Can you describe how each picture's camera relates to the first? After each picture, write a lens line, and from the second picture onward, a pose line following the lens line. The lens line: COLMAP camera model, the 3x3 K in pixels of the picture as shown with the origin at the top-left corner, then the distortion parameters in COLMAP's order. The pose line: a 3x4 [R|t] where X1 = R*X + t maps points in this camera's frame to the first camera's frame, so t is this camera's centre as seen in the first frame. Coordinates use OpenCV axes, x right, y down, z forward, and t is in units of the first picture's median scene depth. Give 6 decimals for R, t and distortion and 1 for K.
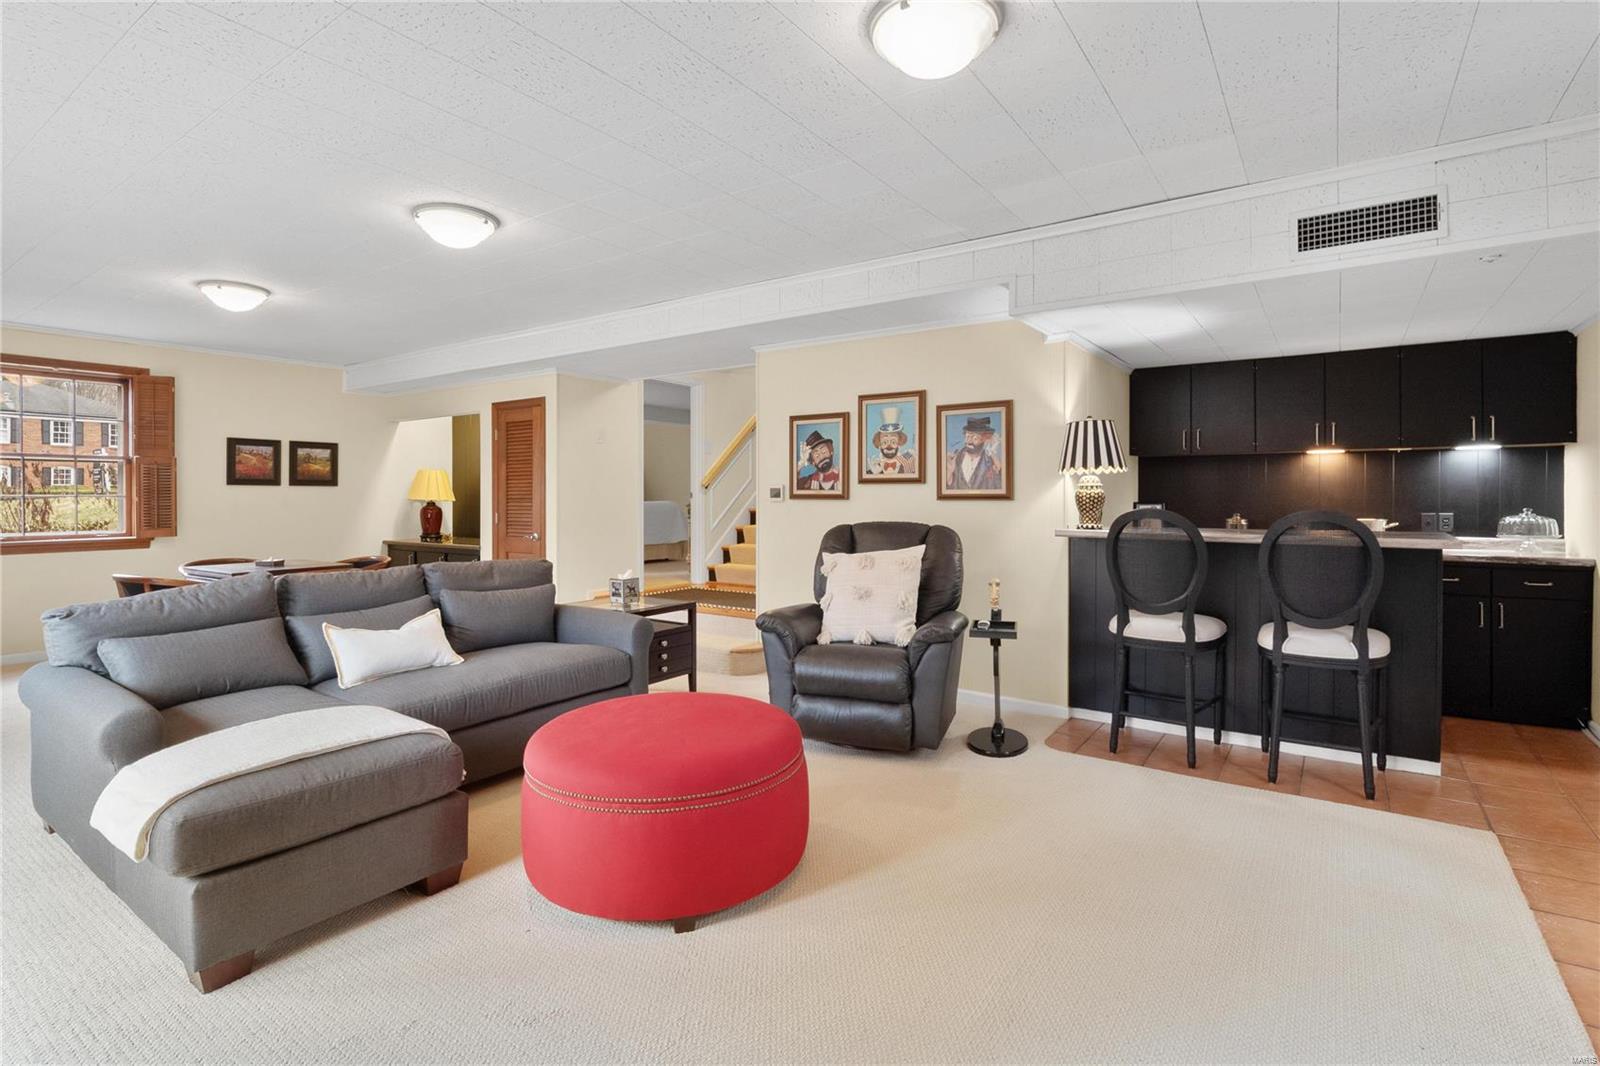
lens RADIAL K [[761.6, 0, 807.3], [0, 761.6, 495.9], [0, 0, 1]] dist [-0.015035, -0.000507]
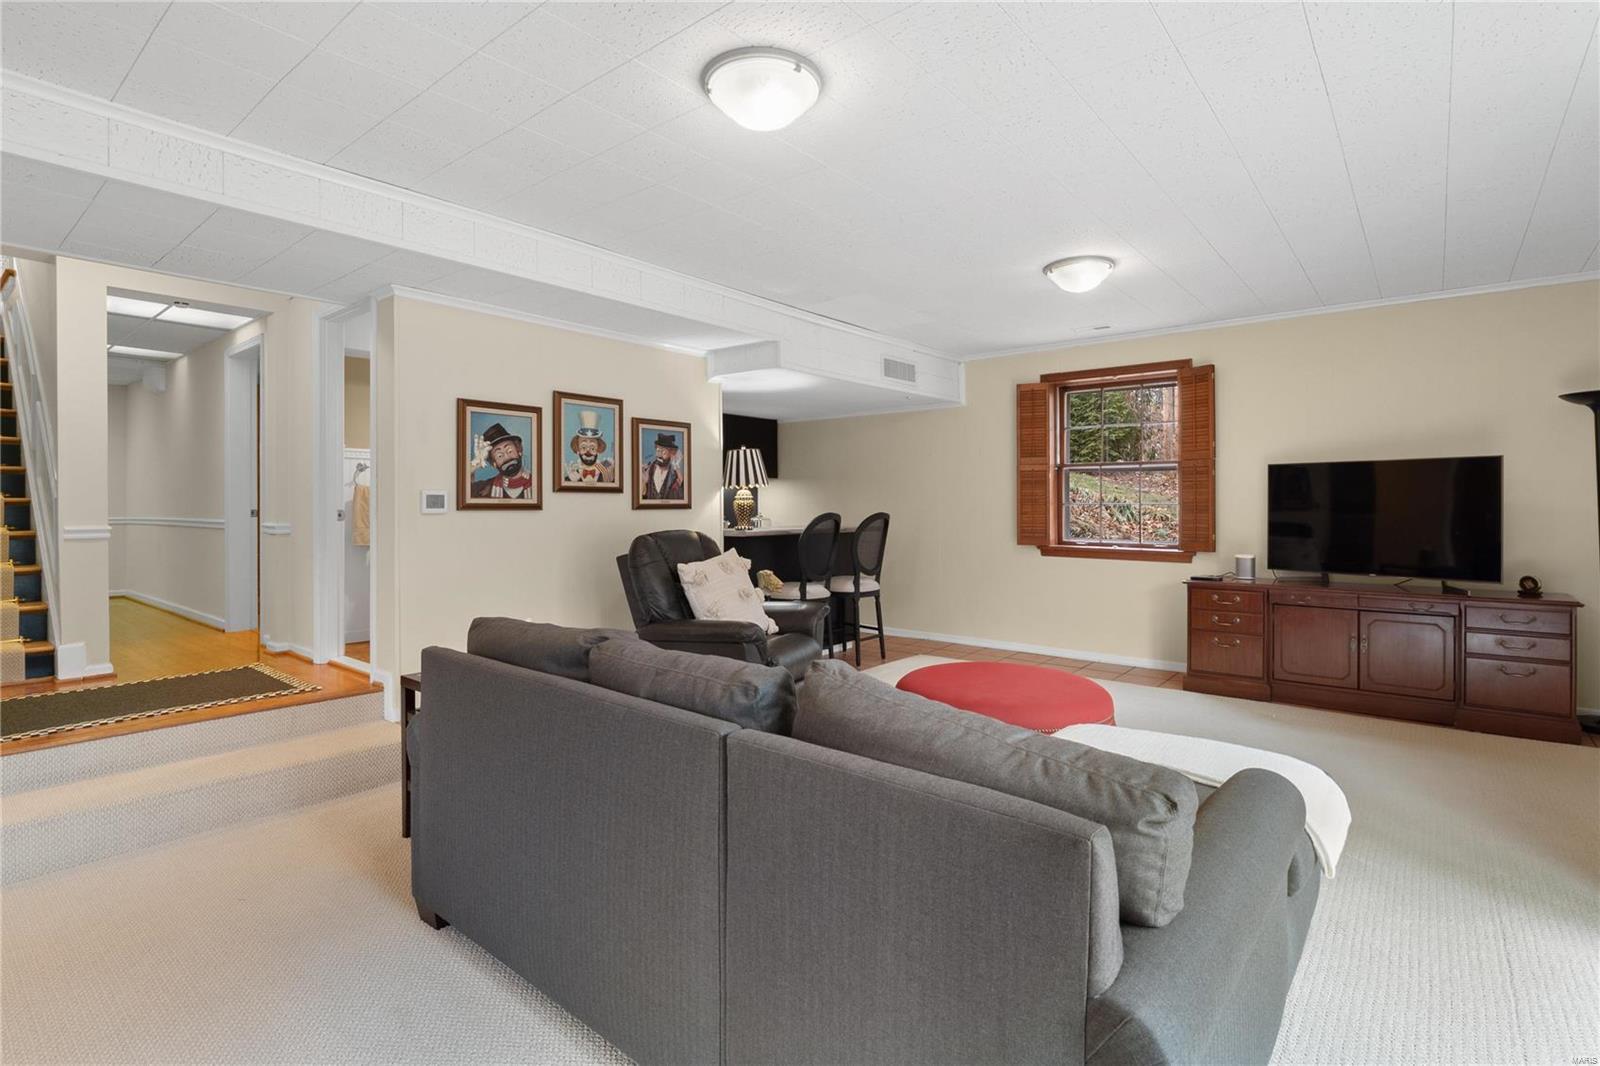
lens RADIAL K [[761.6, 0, 816.1], [0, 761.6, 507.9], [0, 0, 1]] dist [-0.015035, -0.000507]
pose [[0.082315, -0.003298, 0.996601, -0.803493], [0.001955, 0.999993, 0.003148, 0.000727], [-0.996604, 0.001689, 0.082320, 0.647639]]
